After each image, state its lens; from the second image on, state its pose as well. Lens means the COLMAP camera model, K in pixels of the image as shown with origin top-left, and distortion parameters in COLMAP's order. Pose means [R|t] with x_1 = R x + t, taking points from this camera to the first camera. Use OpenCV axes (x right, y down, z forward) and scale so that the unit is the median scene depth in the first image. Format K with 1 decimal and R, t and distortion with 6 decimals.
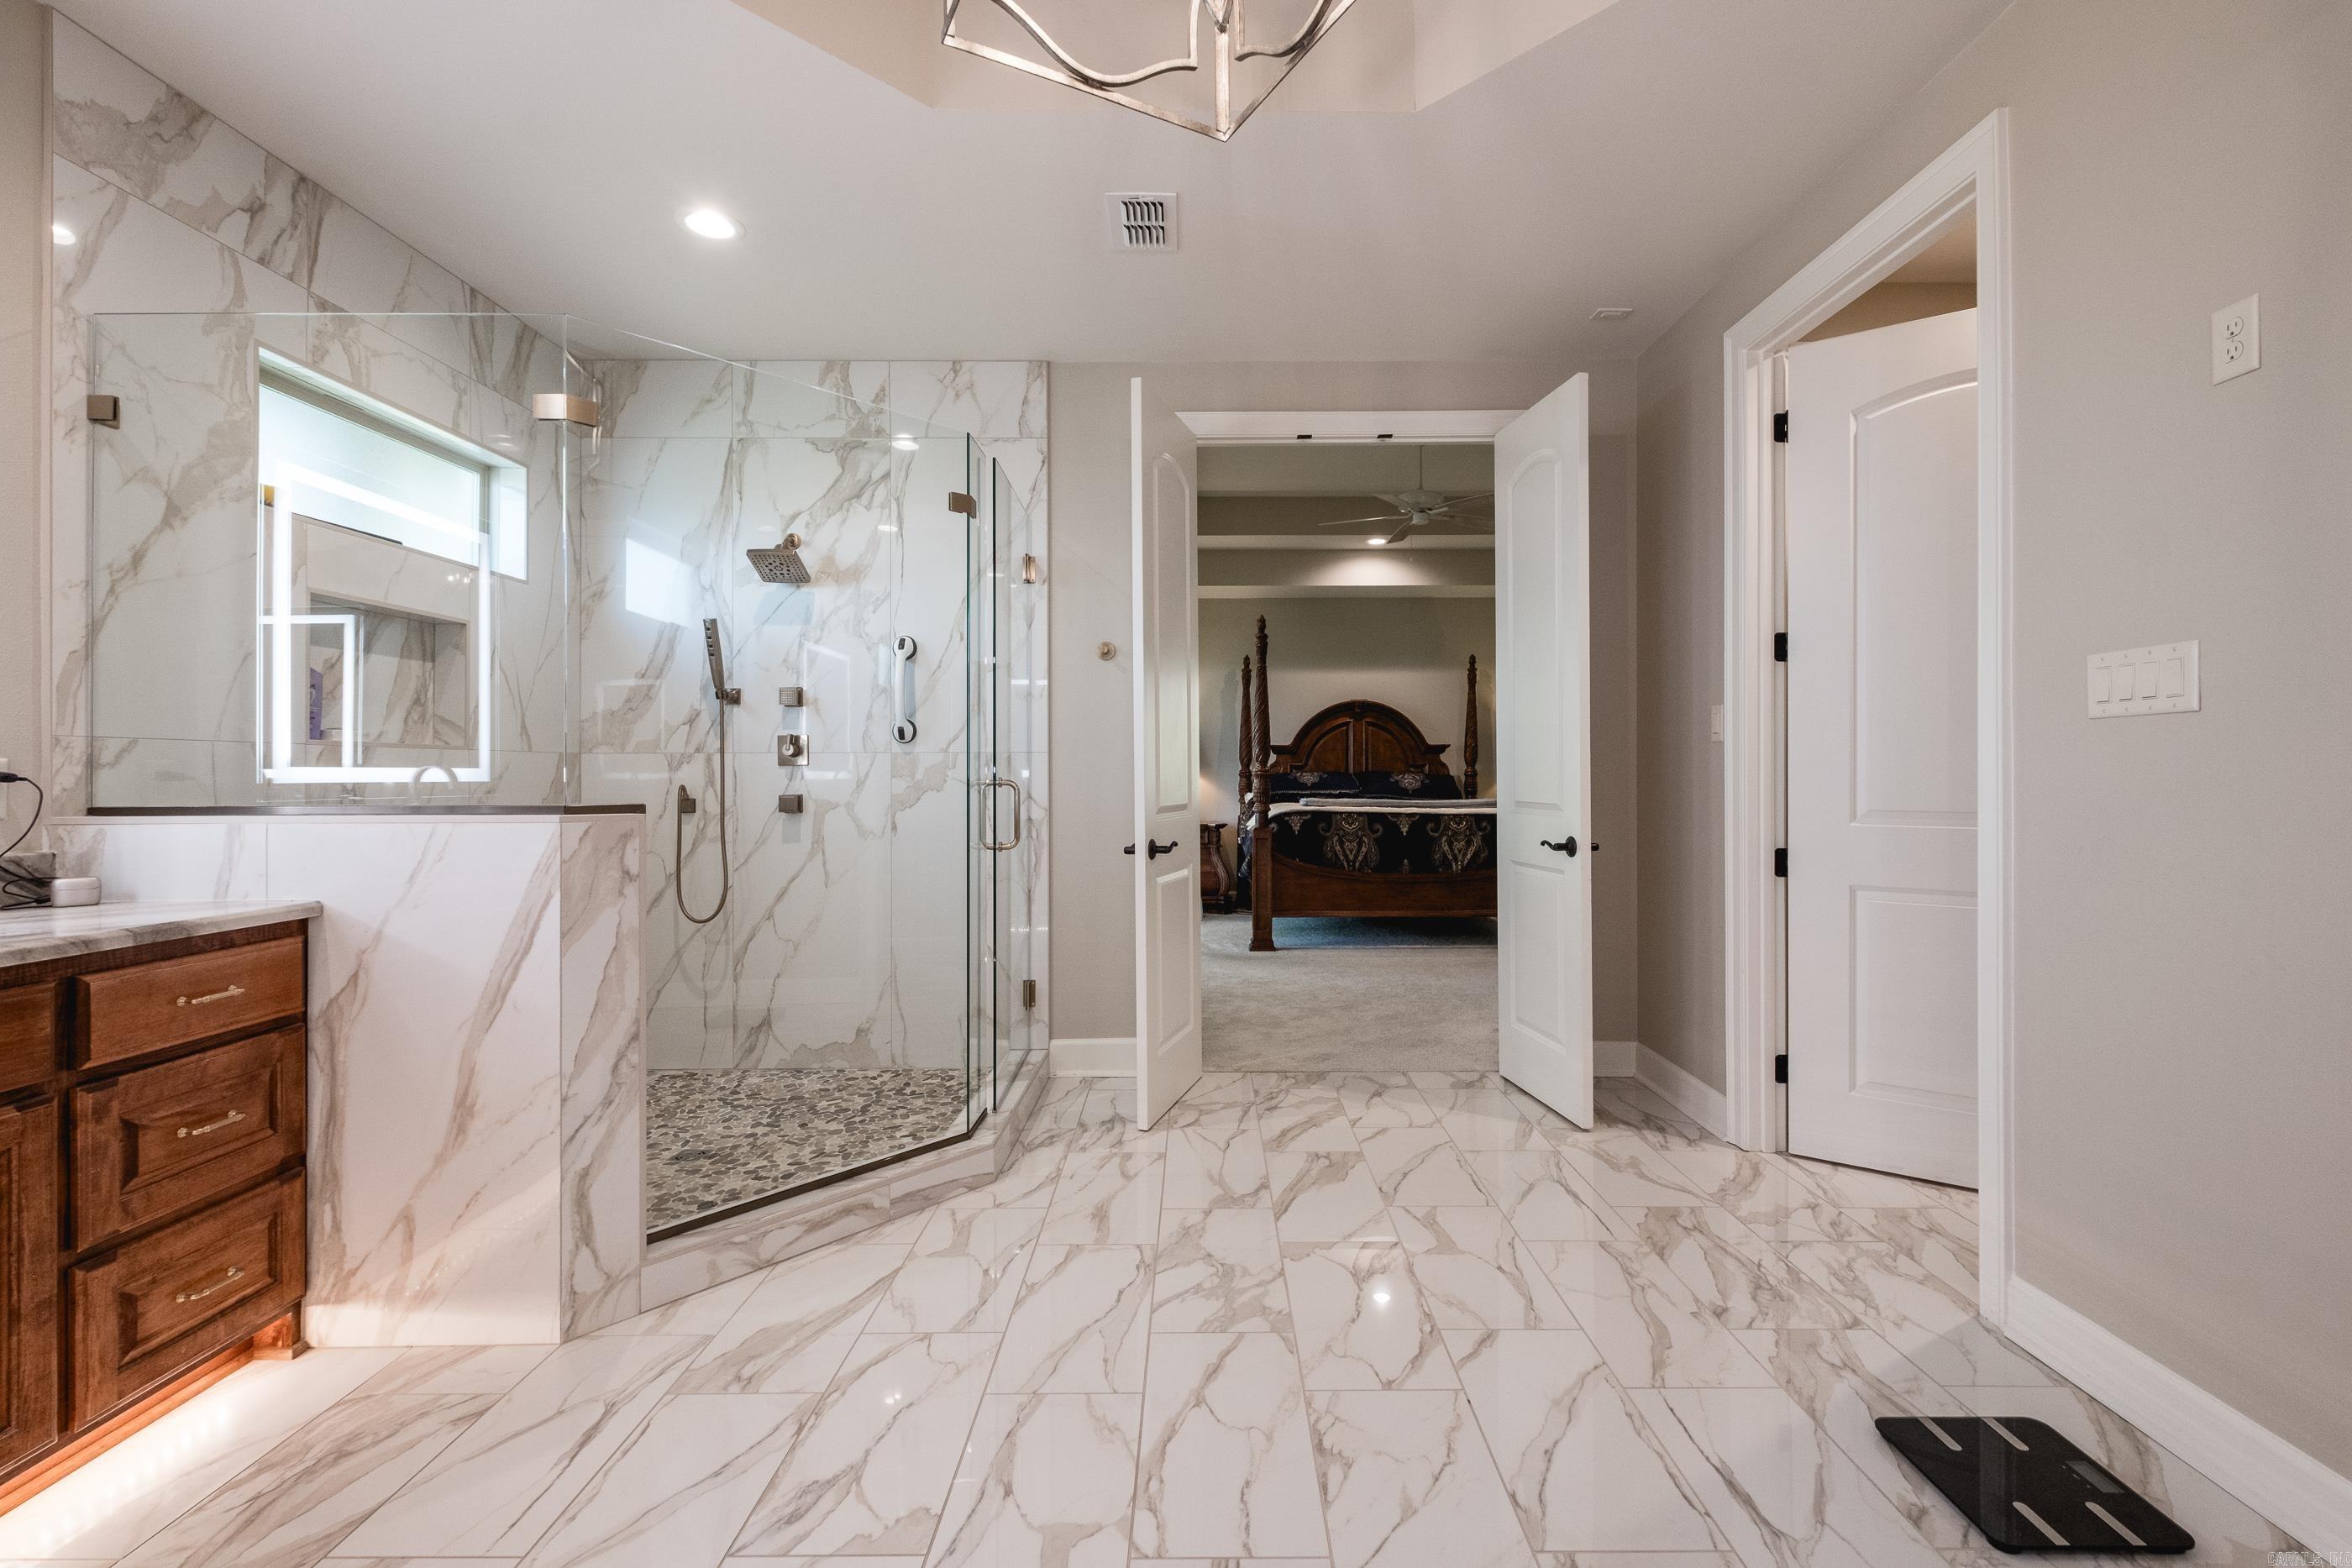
lens RADIAL K [[1018.6, 0, 1209.2], [0, 1018.6, 765.0], [0, 0, 1]] dist [0.009534, -0.005690]
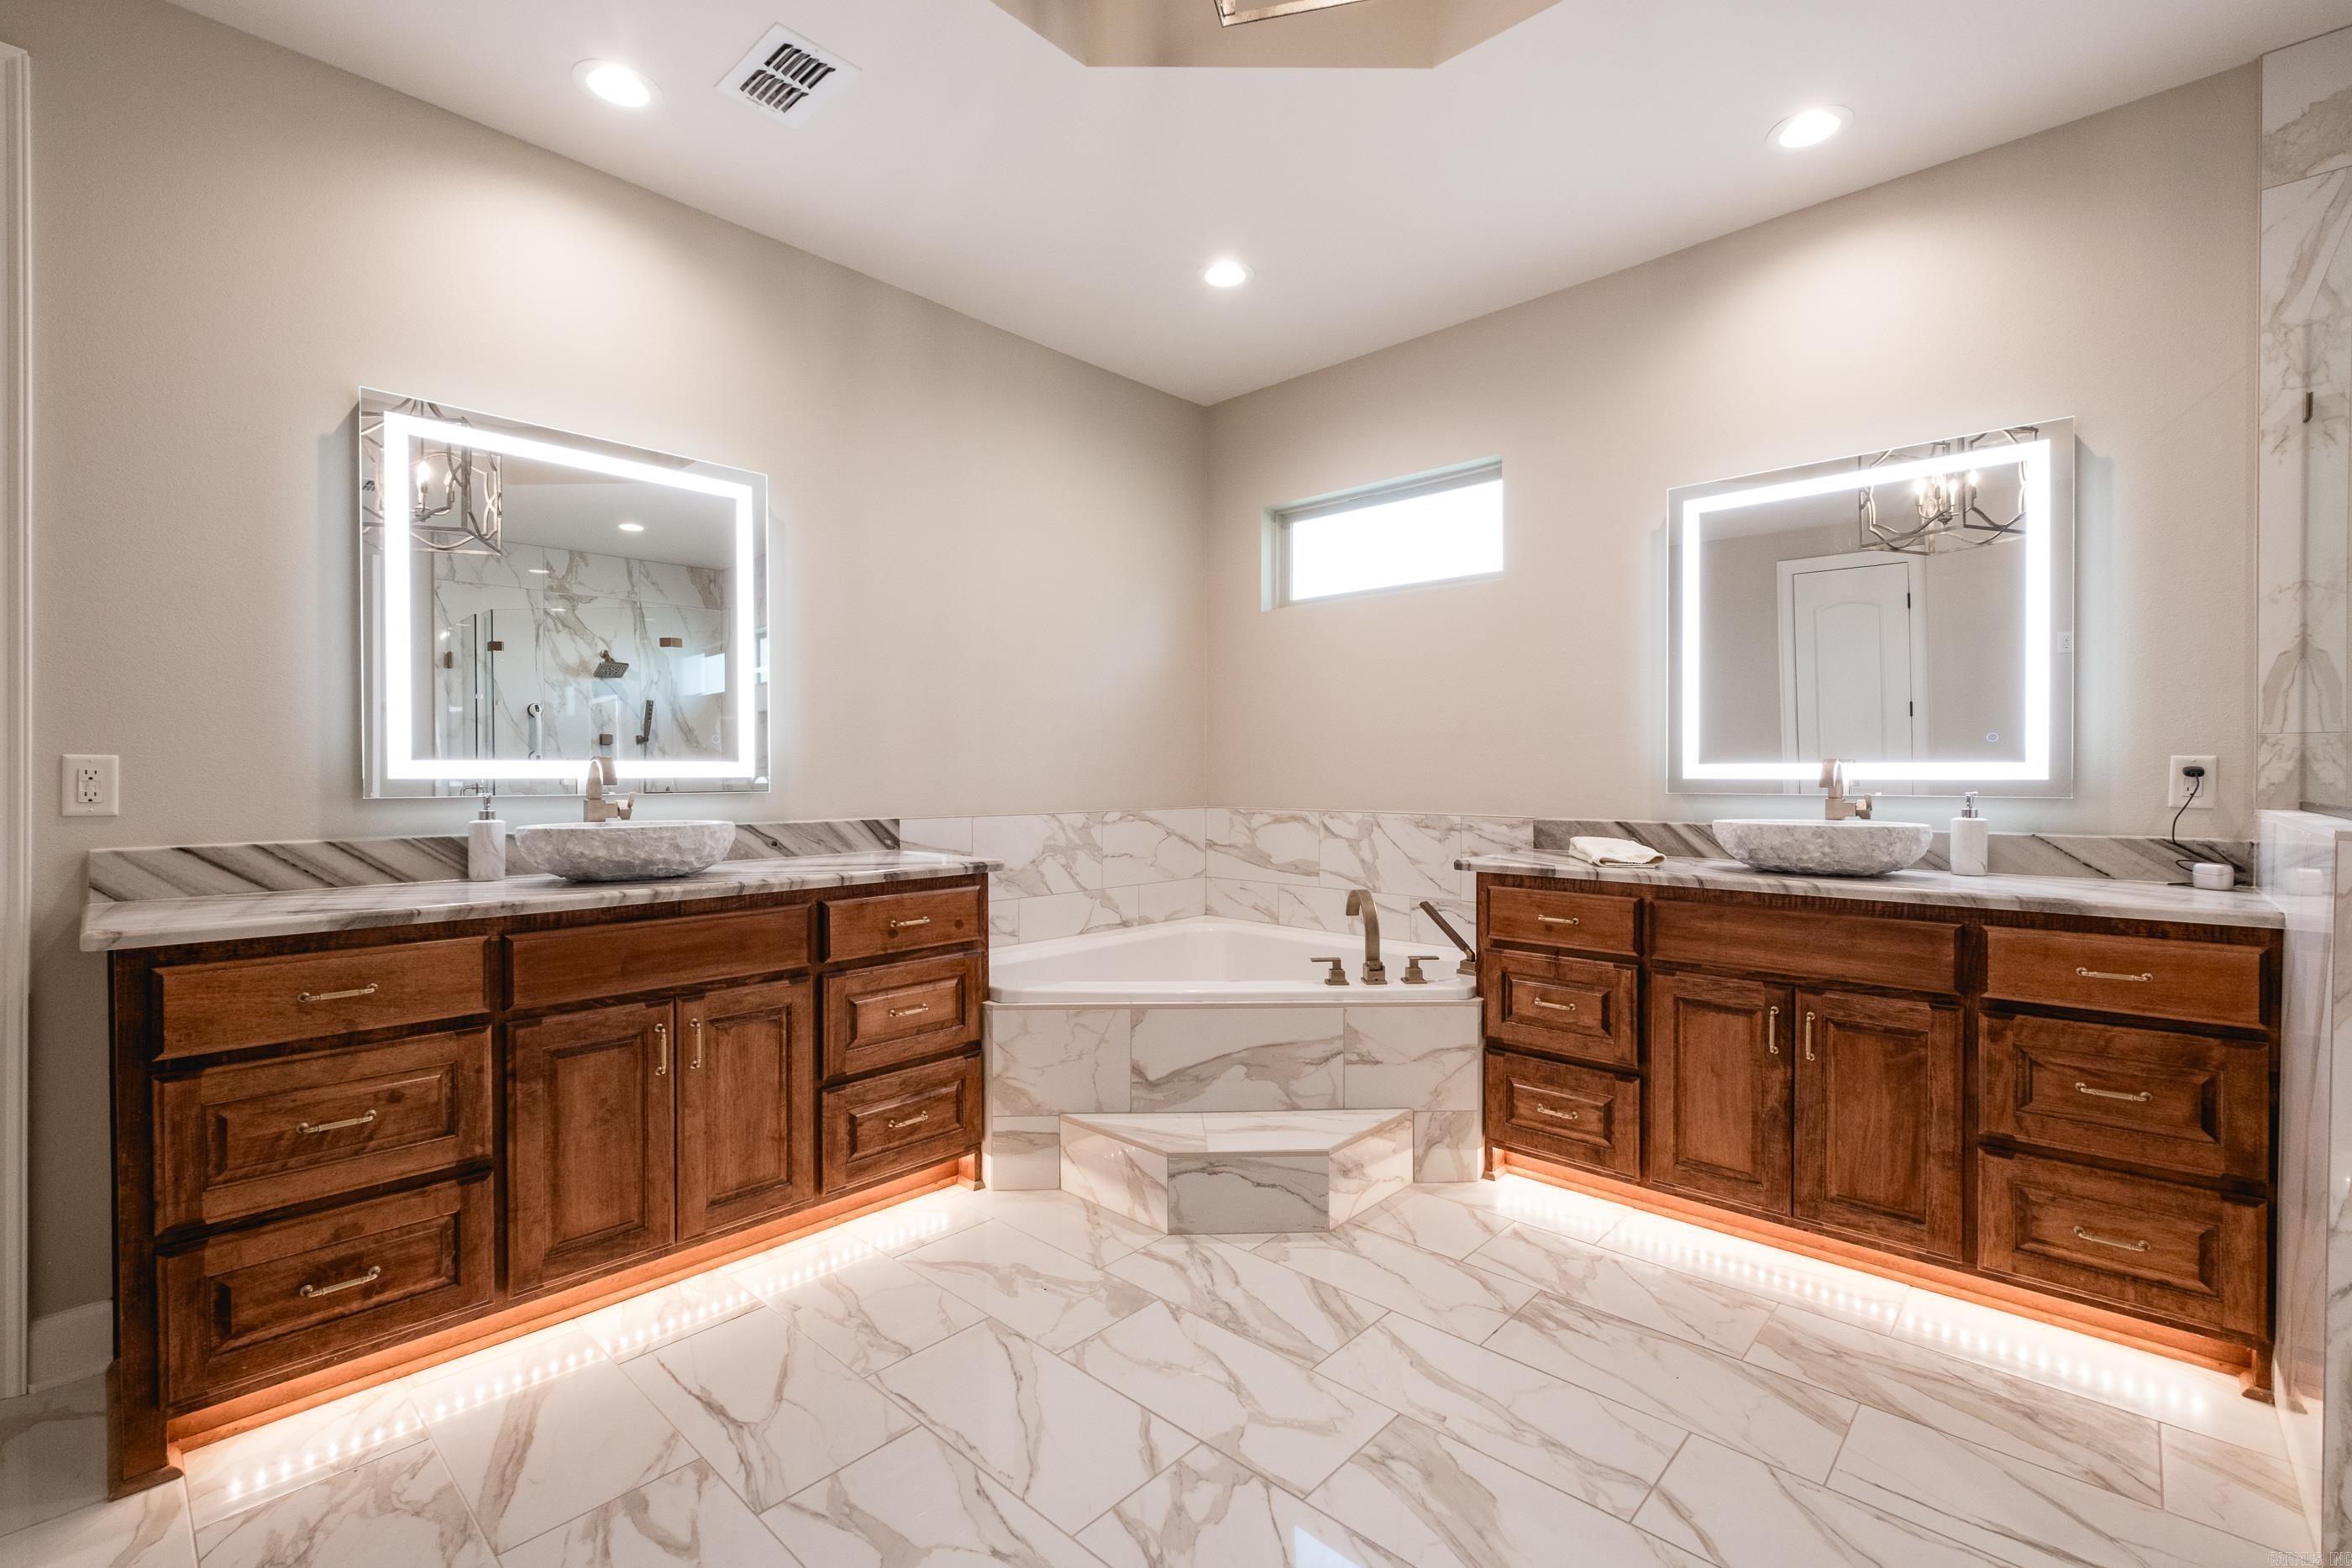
lens RADIAL K [[1018.6, 0, 1181.9], [0, 1018.6, 776.4], [0, 0, 1]] dist [0.009534, -0.005690]
pose [[-0.689091, 0.007288, -0.724639, 0.358751], [0.009585, 0.999954, 0.000942, 0.003879], [0.724612, -0.006297, -0.689128, 0.763759]]
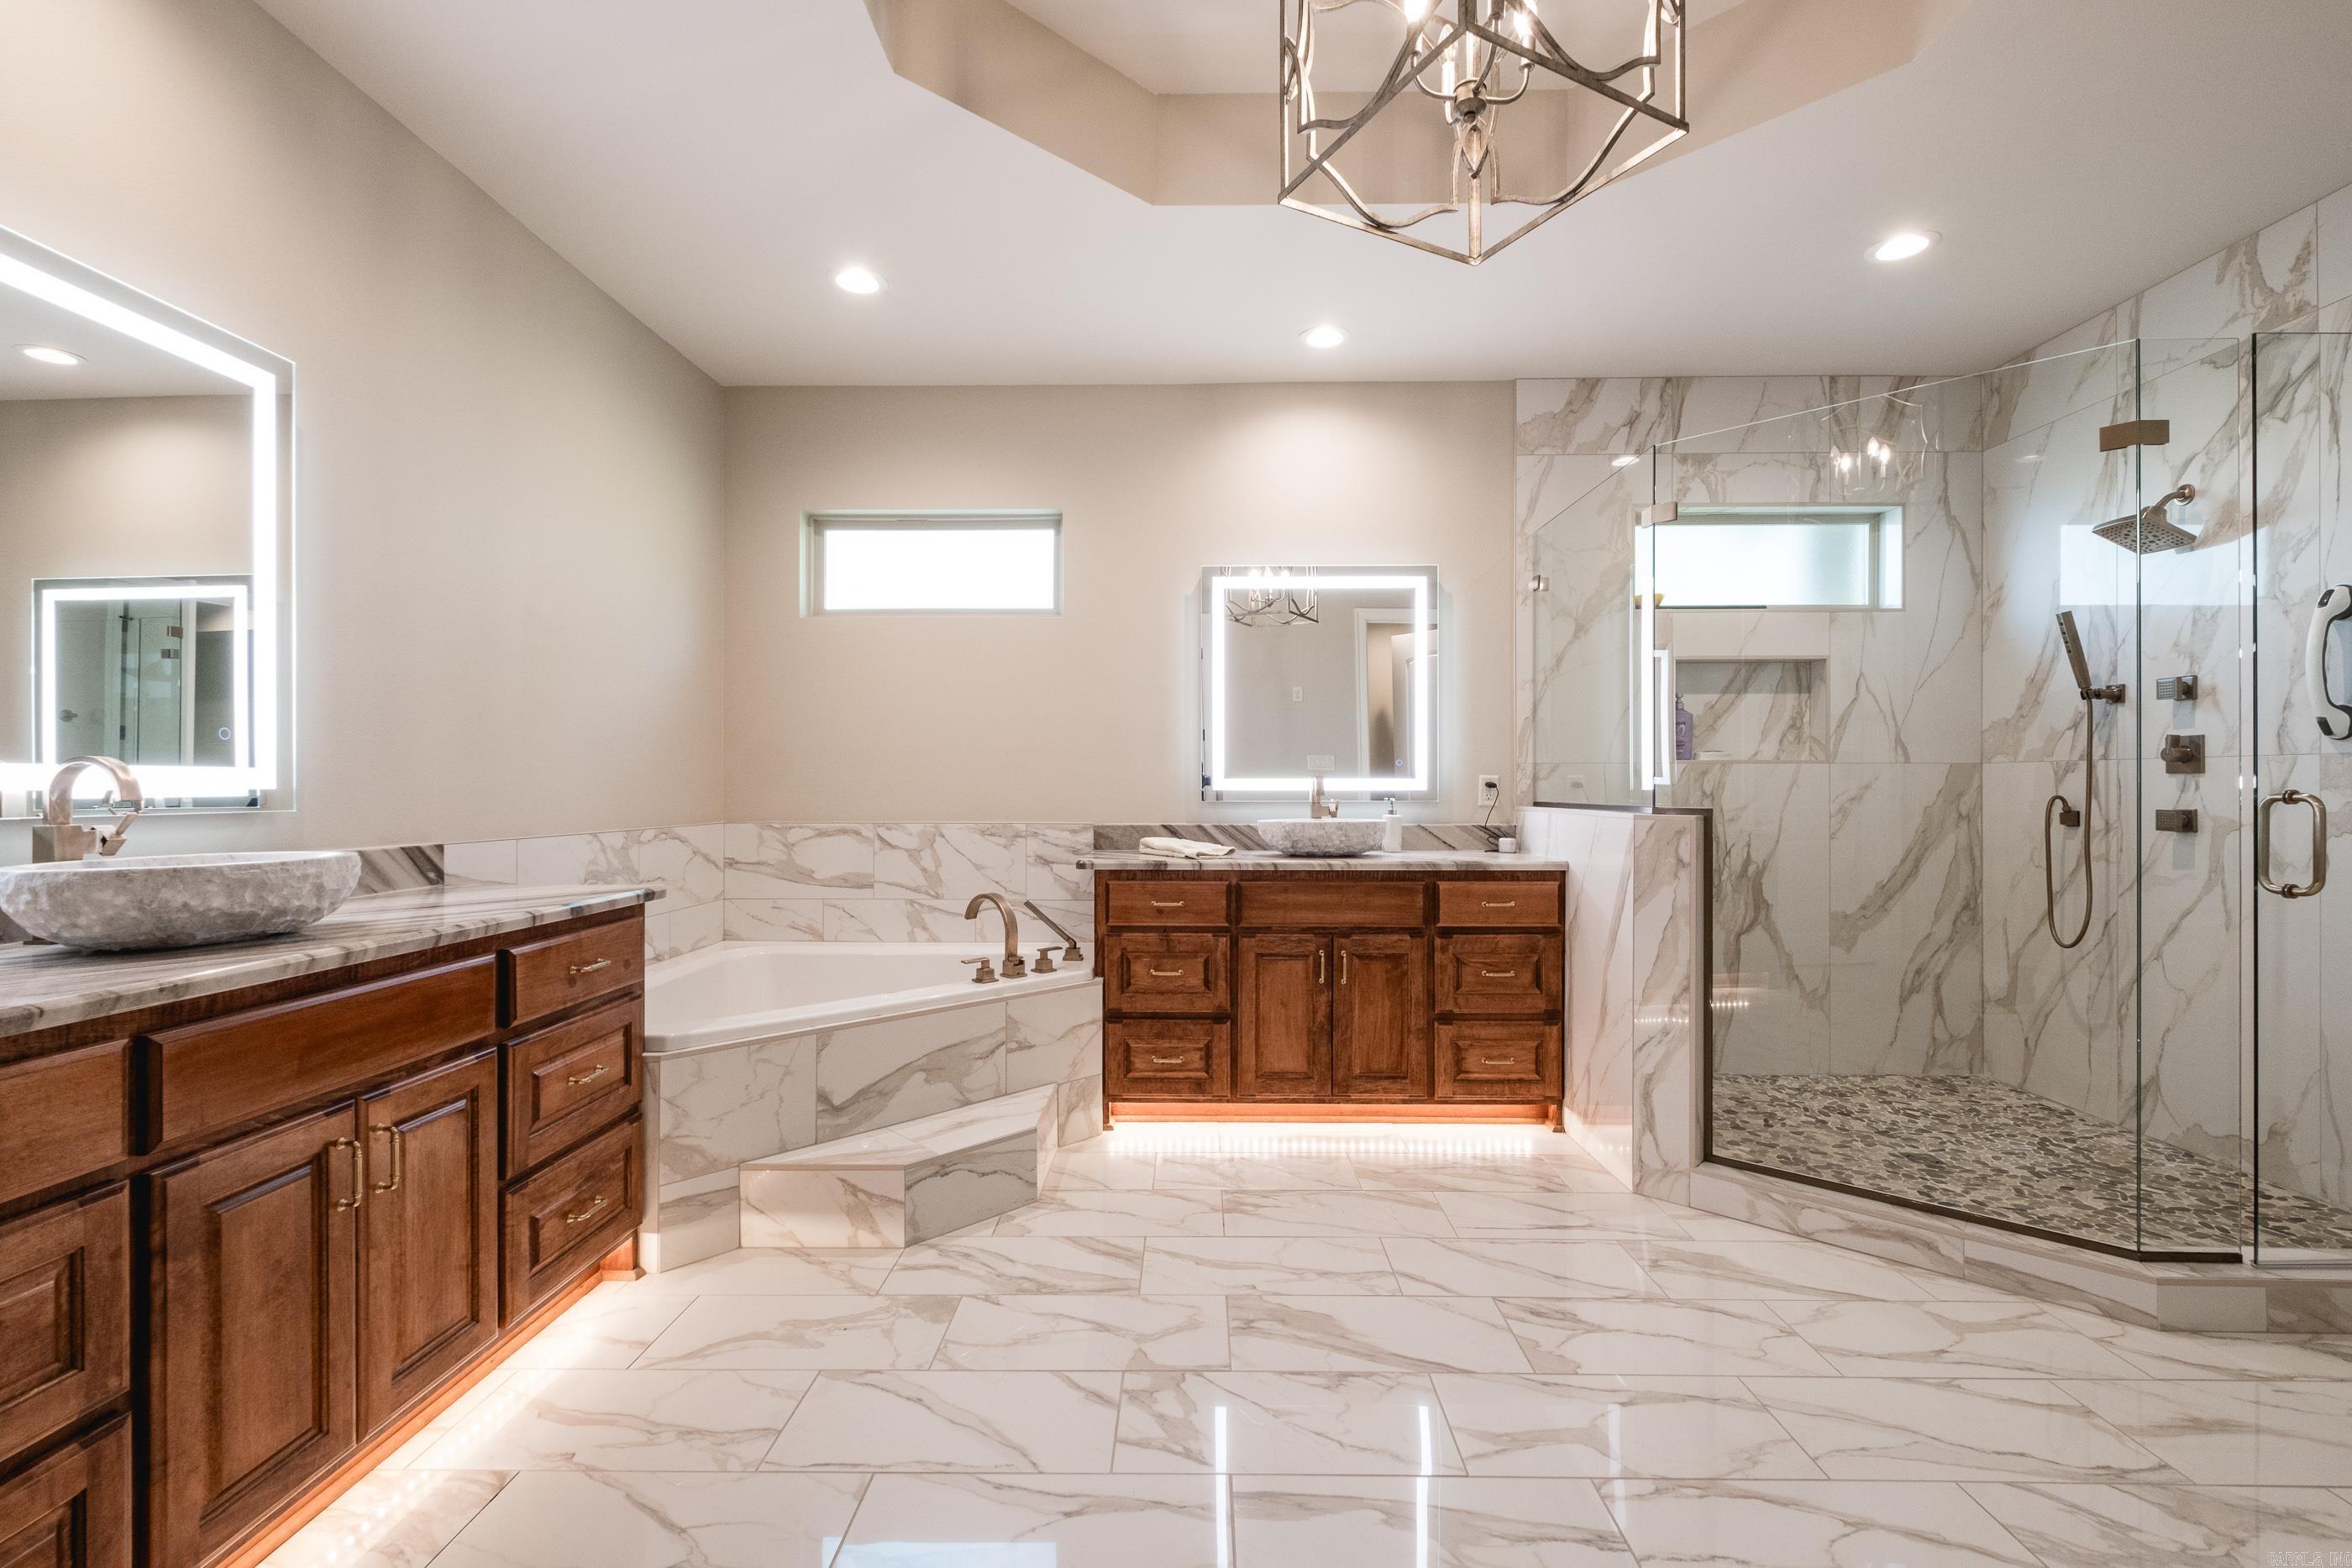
lens RADIAL K [[1018.6, 0, 1179.7], [0, 1018.6, 779.8], [0, 0, 1]] dist [0.009534, -0.005690]
pose [[-0.027437, -0.002277, -0.999621, 0.646617], [0.008480, 0.999961, -0.002510, 0.000876], [0.999588, -0.008546, -0.027416, 0.353071]]
